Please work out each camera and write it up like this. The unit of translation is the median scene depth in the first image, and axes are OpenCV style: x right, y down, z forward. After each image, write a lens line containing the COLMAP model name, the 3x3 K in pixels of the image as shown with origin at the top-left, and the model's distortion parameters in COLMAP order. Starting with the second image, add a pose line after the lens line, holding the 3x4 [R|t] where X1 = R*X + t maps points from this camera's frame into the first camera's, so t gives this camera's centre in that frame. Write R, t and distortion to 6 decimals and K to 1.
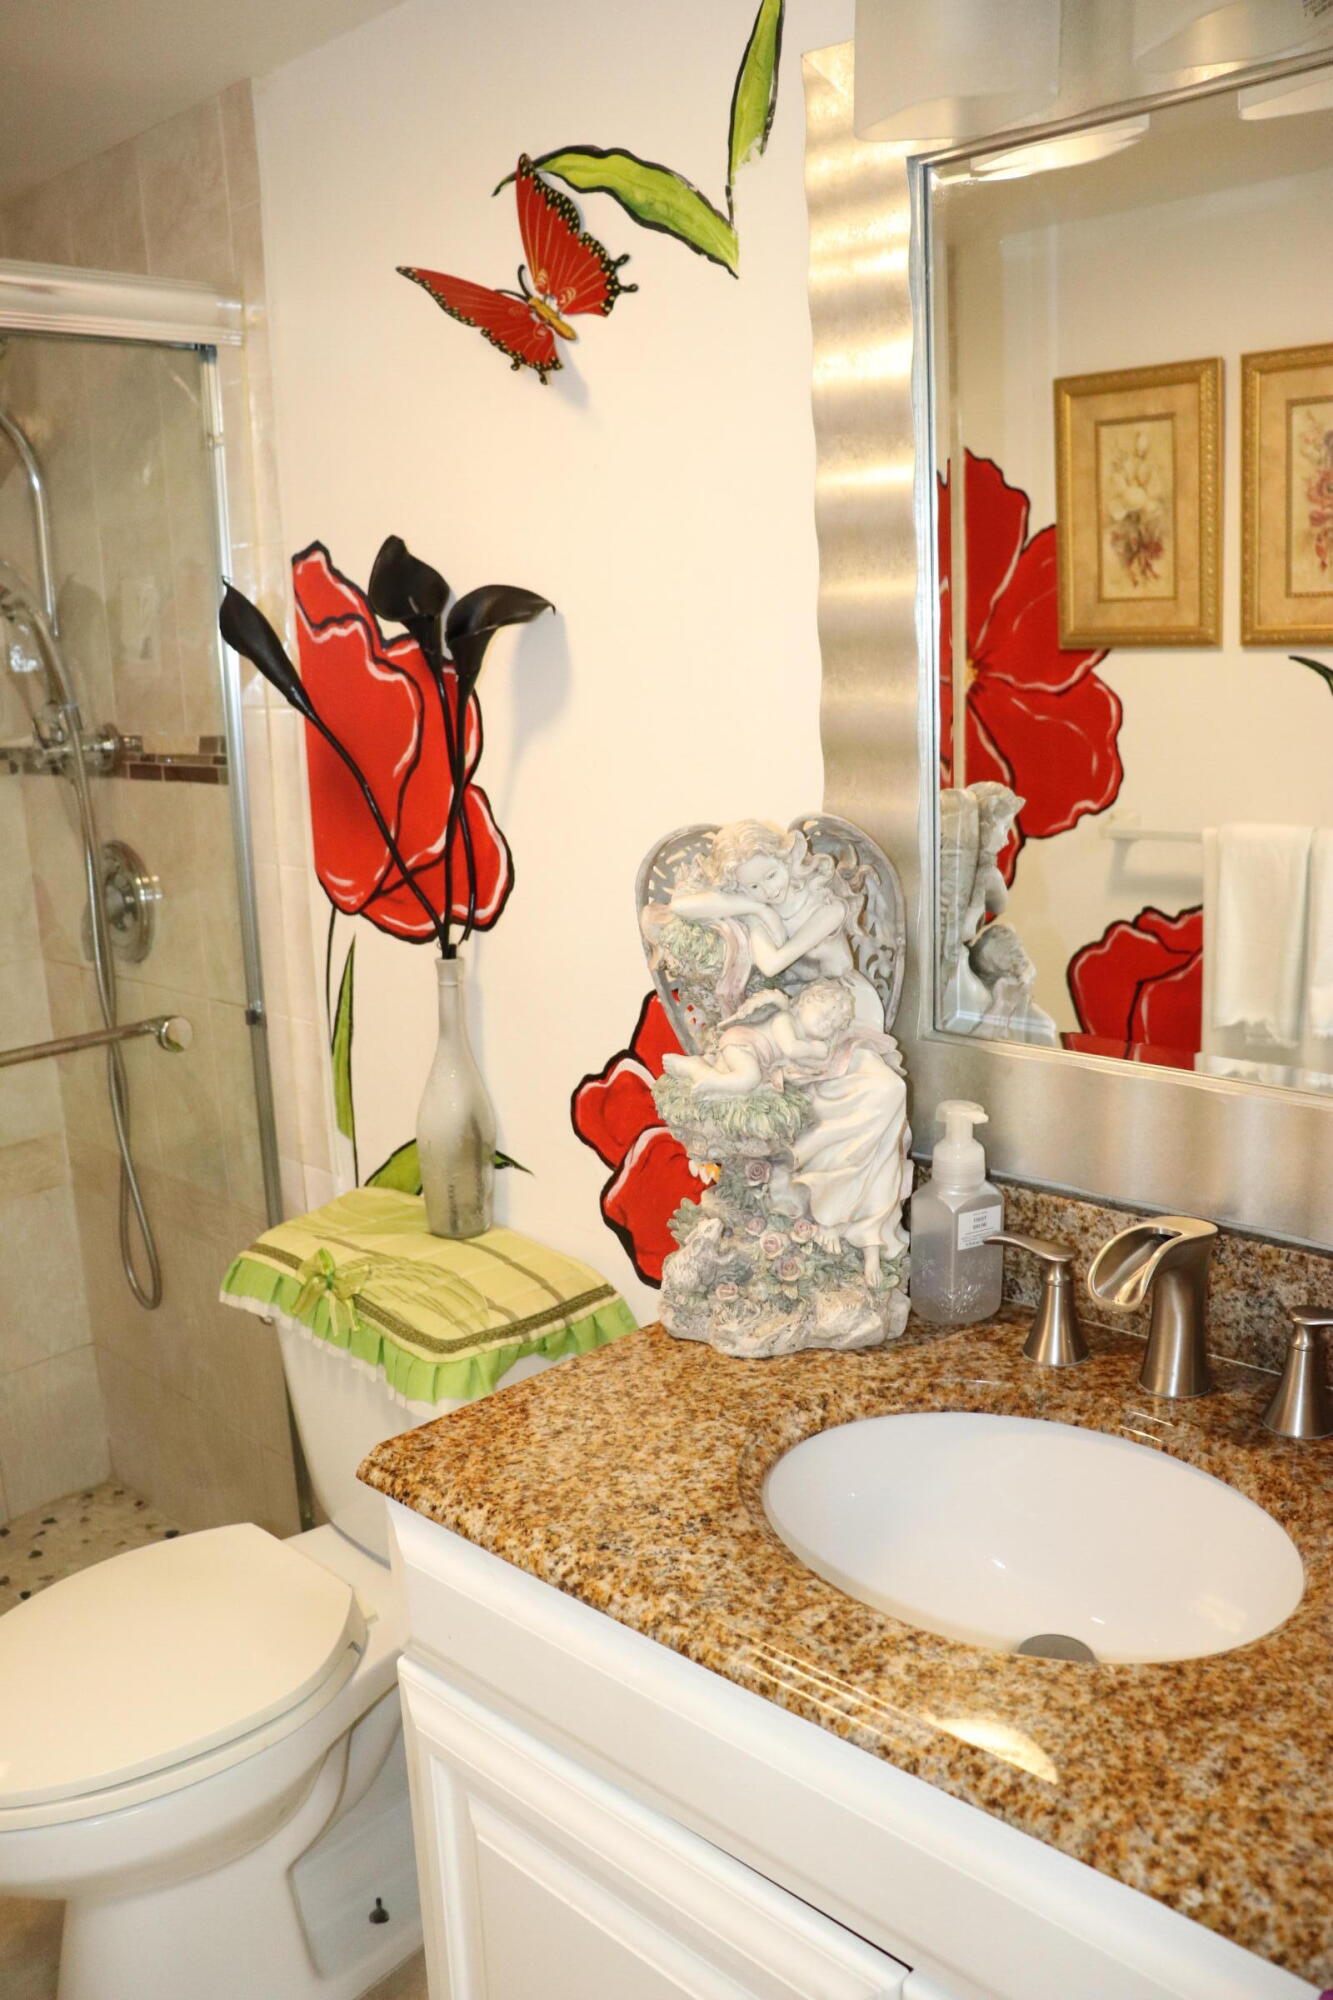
lens RADIAL K [[1638.3, 0, 667.2], [0, 1638.3, 1013.0], [0, 0, 1]] dist [-0.175637, 0.154950]
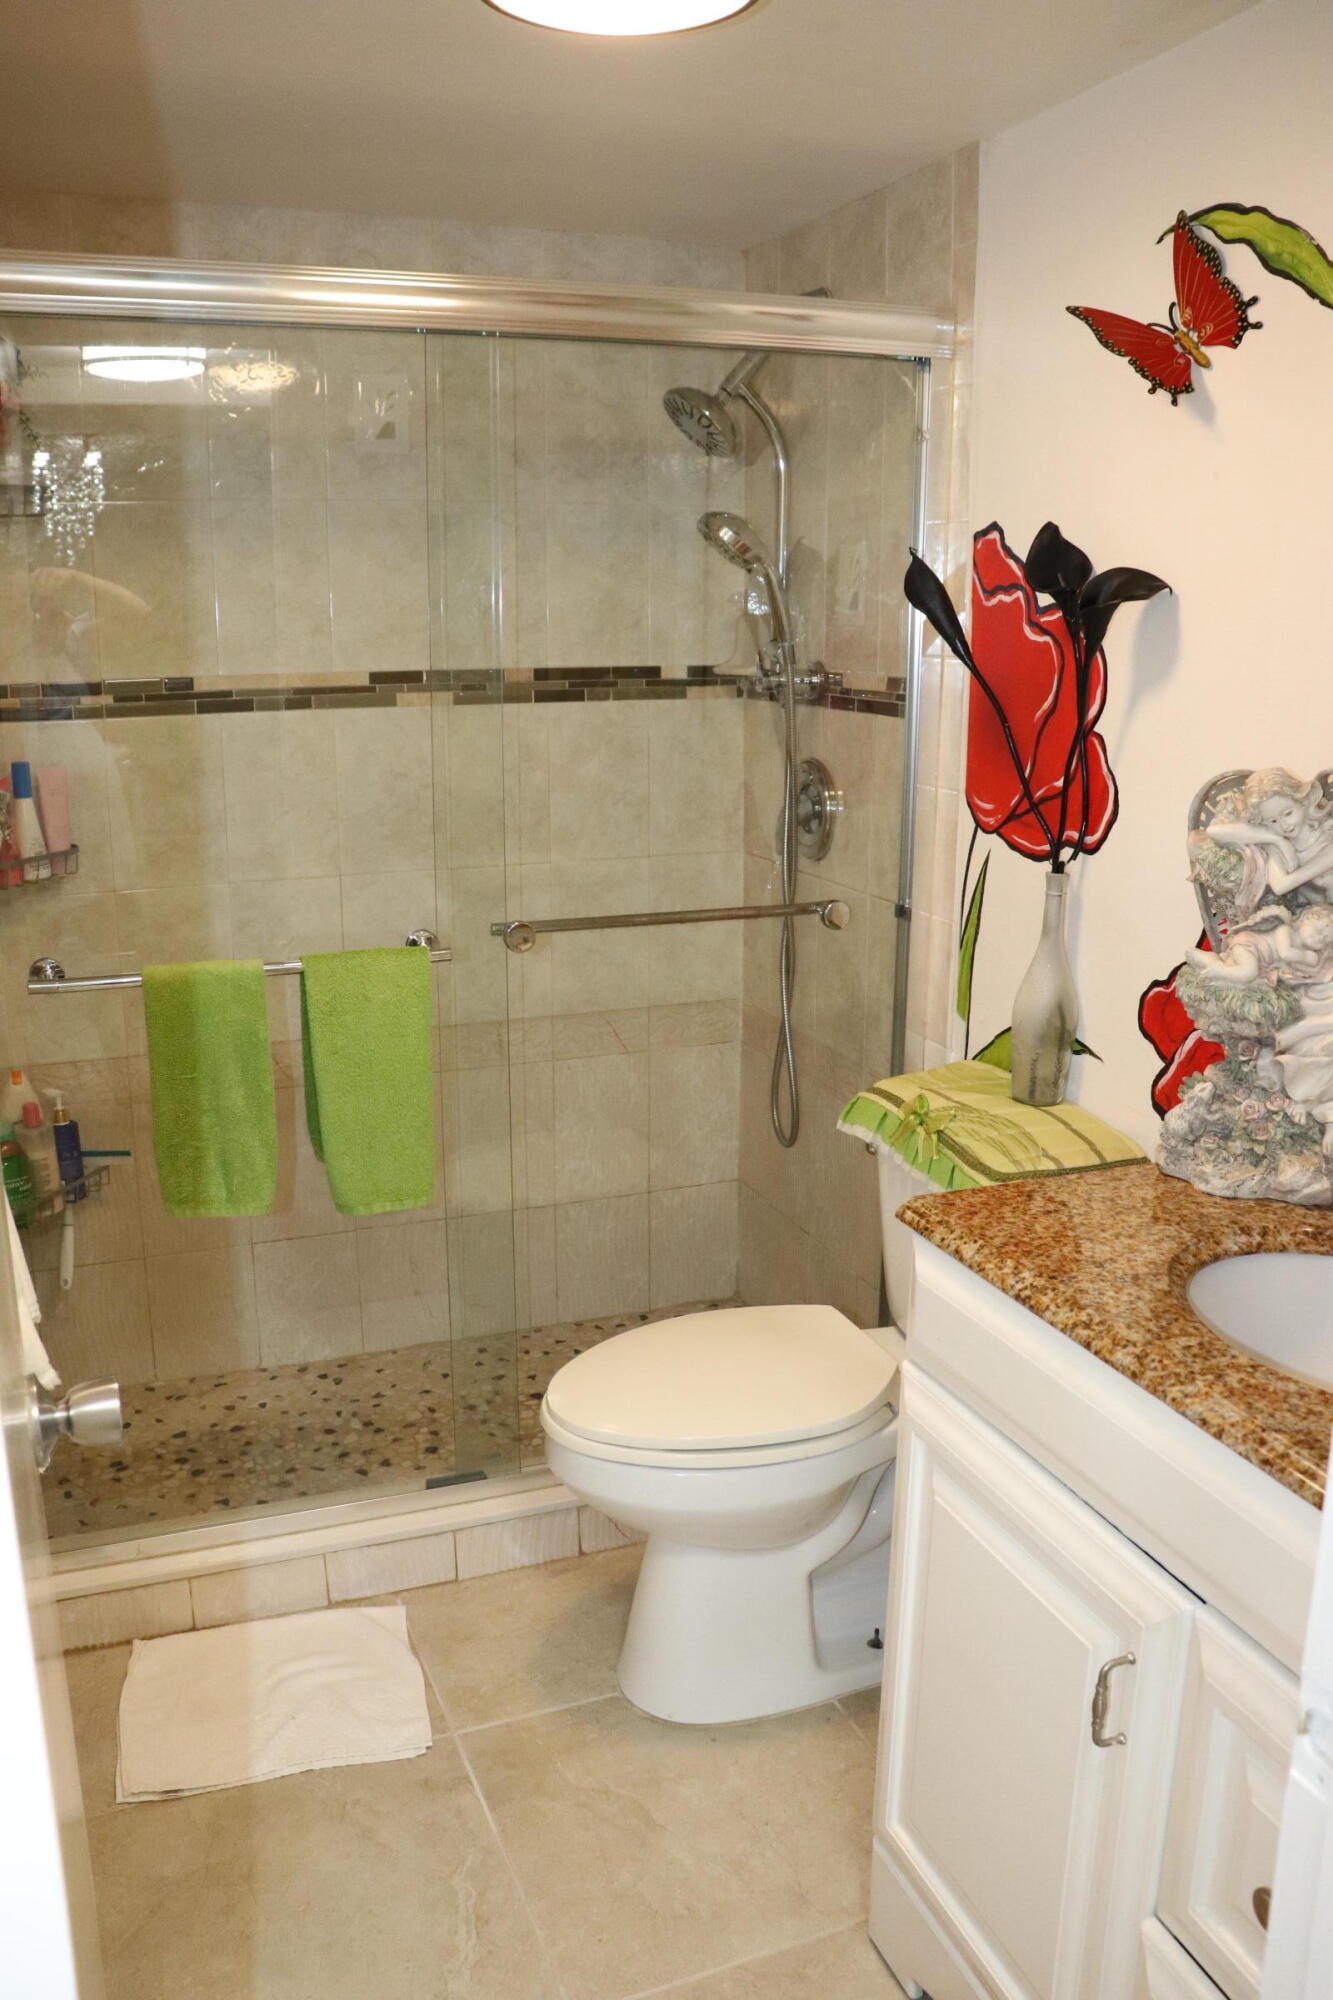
lens RADIAL K [[1638.3, 0, 667.2], [0, 1638.3, 1013.0], [0, 0, 1]] dist [-0.175637, 0.154950]
pose [[0.904091, 0.140695, -0.403514, 0.112881], [-0.132501, 0.990005, 0.048316, 0.053725], [0.406279, 0.009784, 0.913697, -0.232672]]
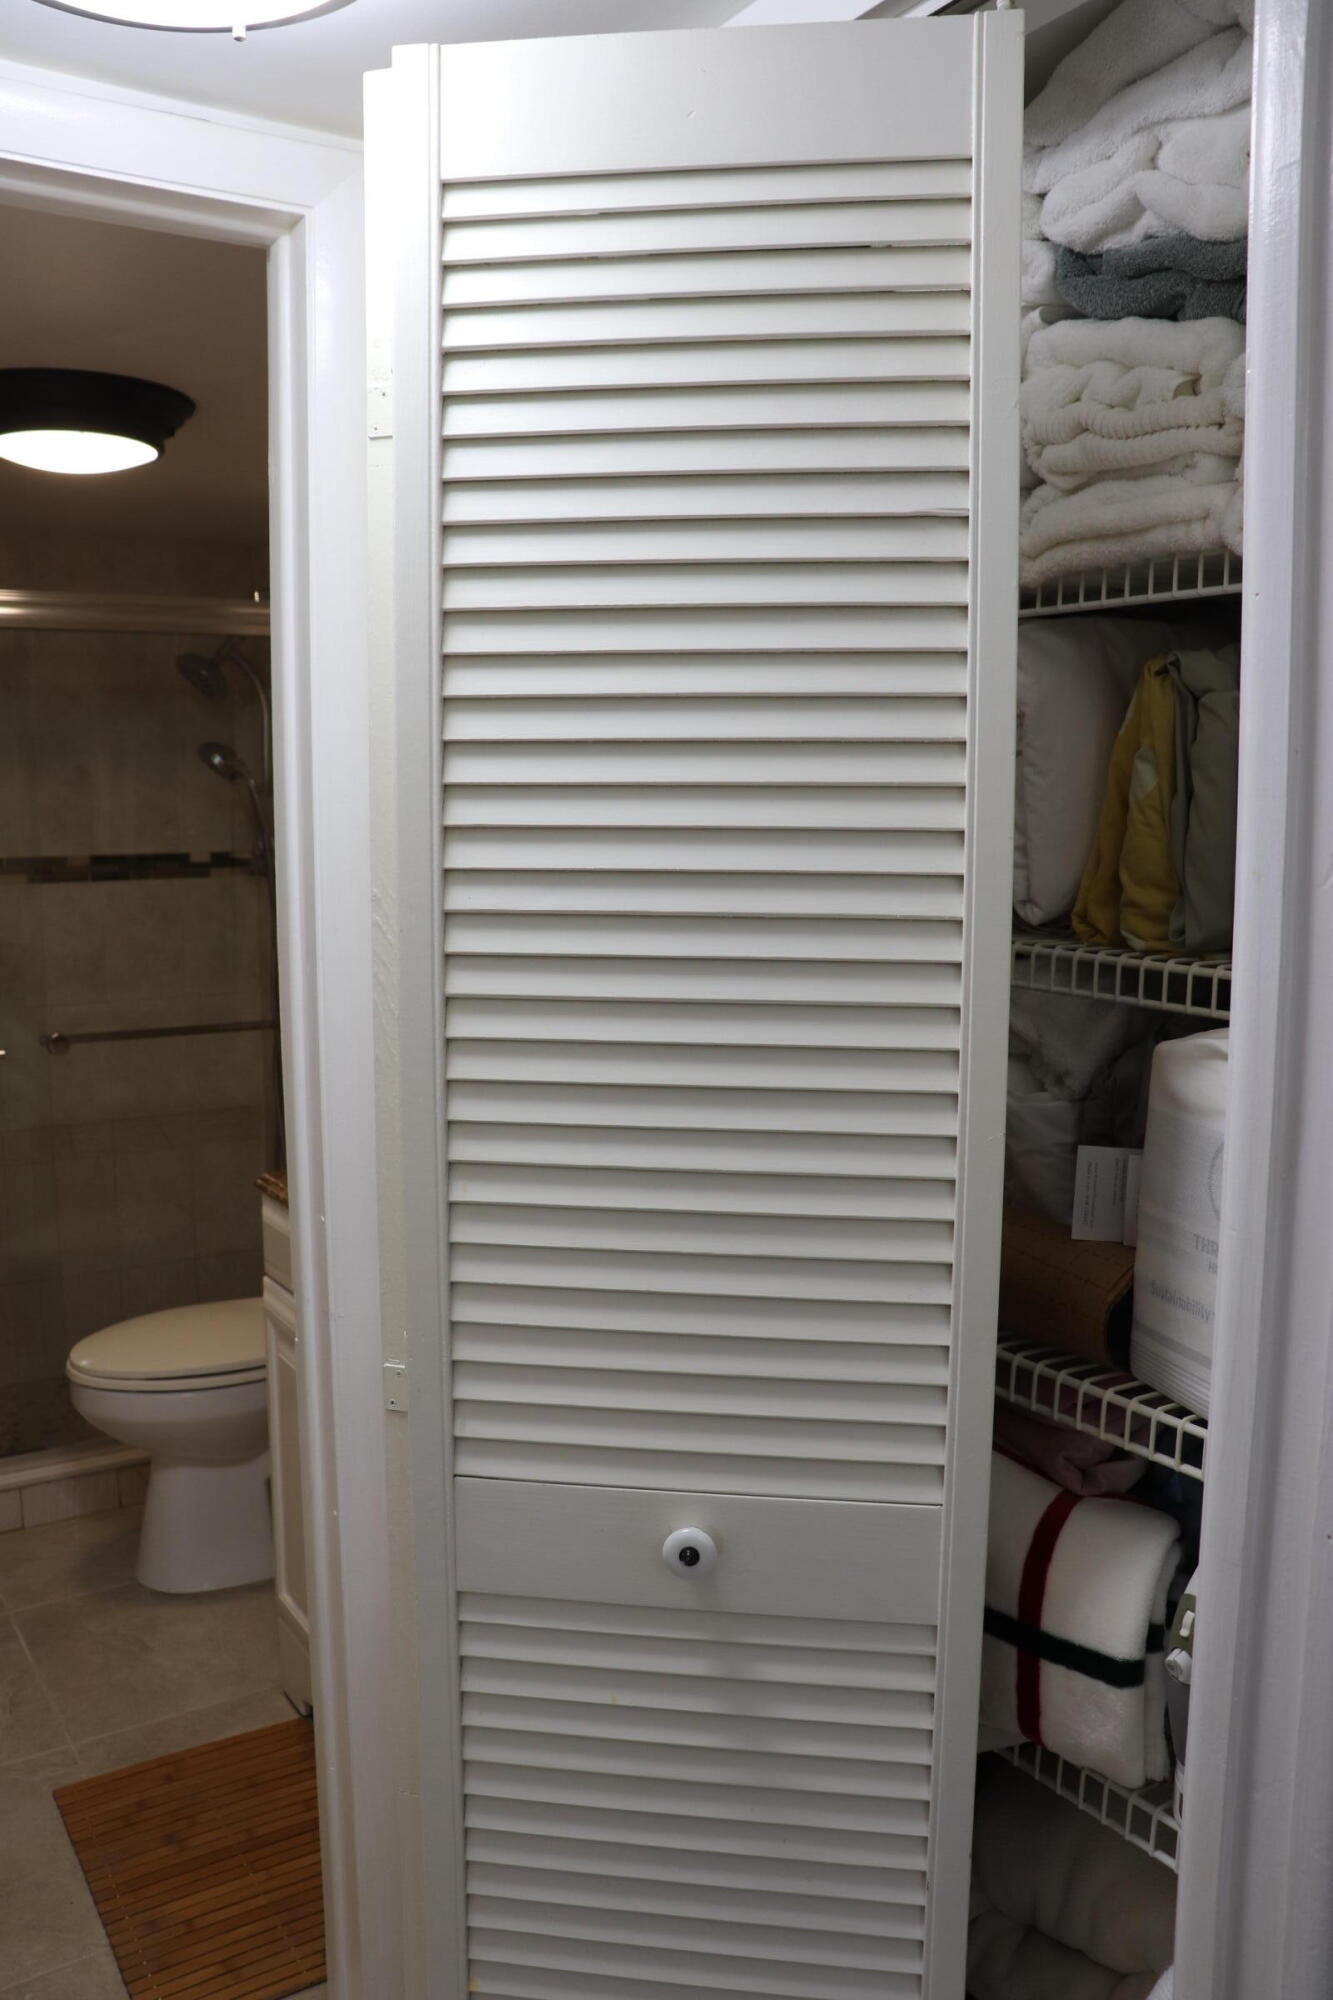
lens RADIAL K [[1634.9, 0, 669.9], [0, 1634.9, 1016.6], [0, 0, 1]] dist [-0.177366, 0.159663]
pose [[0.969750, 0.073640, -0.232726, 0.610746], [-0.094664, 0.992251, -0.080483, 0.128869], [0.224996, 0.100080, 0.969206, -0.738040]]
